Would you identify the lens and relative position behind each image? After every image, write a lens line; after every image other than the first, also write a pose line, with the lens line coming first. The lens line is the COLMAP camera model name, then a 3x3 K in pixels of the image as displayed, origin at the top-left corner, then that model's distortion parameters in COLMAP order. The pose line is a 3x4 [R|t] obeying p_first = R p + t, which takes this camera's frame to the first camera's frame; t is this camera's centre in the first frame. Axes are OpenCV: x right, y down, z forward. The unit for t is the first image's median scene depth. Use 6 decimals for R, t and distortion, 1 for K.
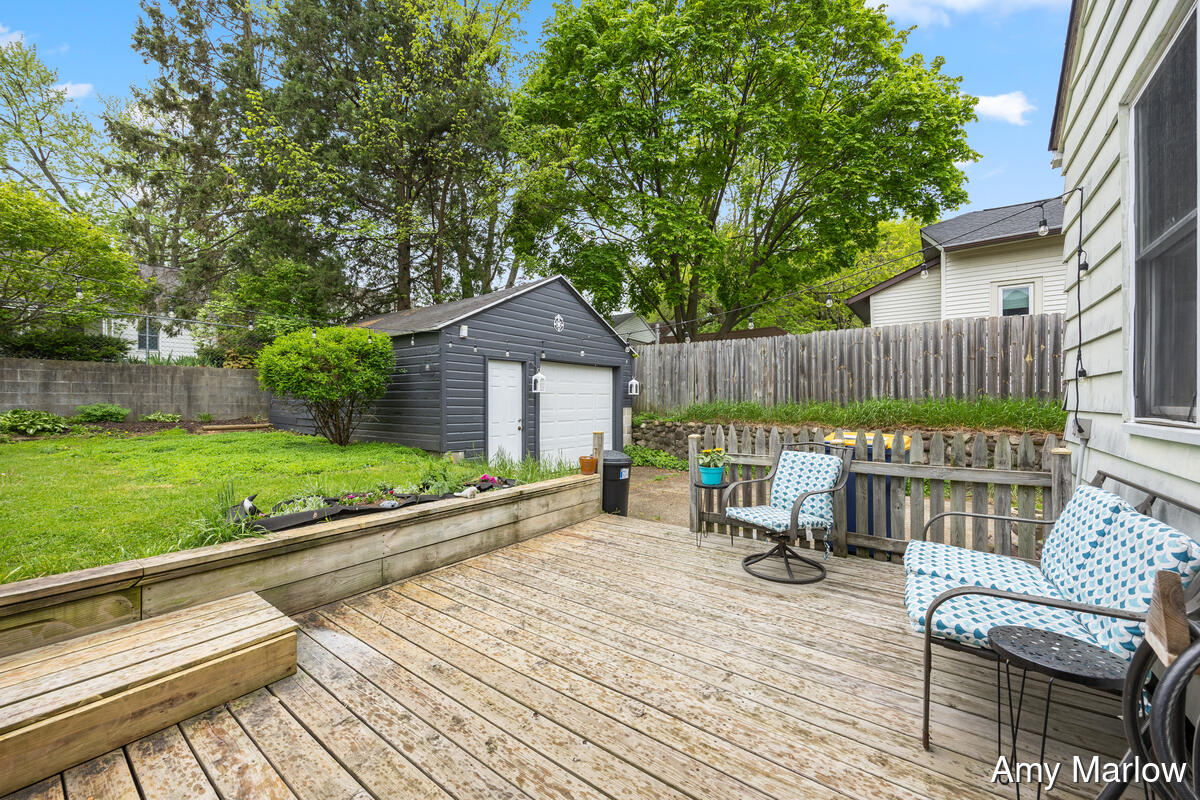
lens RADIAL K [[464.6, 0, 598.9], [0, 464.6, 404.9], [0, 0, 1]] dist [-0.005288, 0.000660]
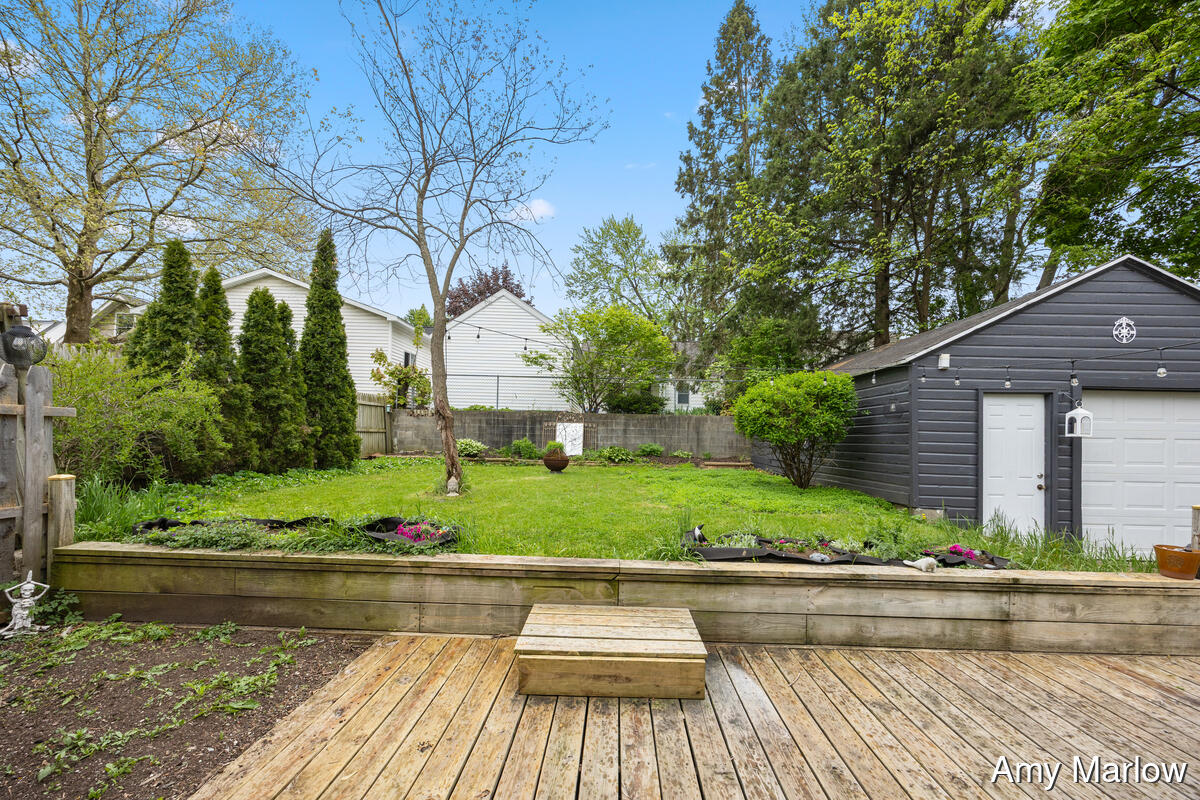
lens RADIAL K [[464.6, 0, 601.2], [0, 464.6, 430.9], [0, 0, 1]] dist [-0.005288, 0.000660]
pose [[0.575244, -0.005984, -0.817960, 0.024966], [-0.024024, 0.999418, -0.024207, -0.002410], [0.817629, 0.033576, 0.574766, 0.047951]]
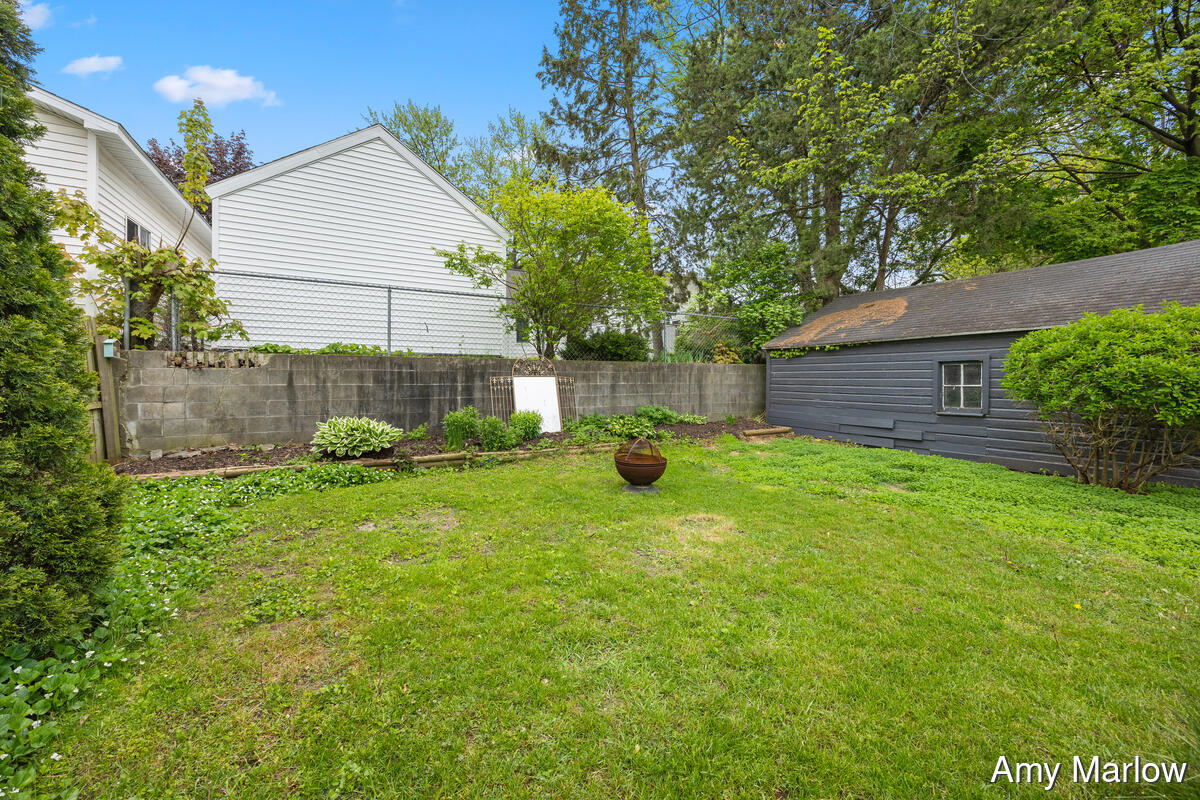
lens RADIAL K [[464.6, 0, 598.6], [0, 464.6, 381.4], [0, 0, 1]] dist [-0.005288, 0.000660]
pose [[0.901085, 0.000950, -0.433642, -0.867201], [-0.001331, 0.999999, -0.000575, -0.059193], [0.433641, 0.001095, 0.901085, 0.090009]]
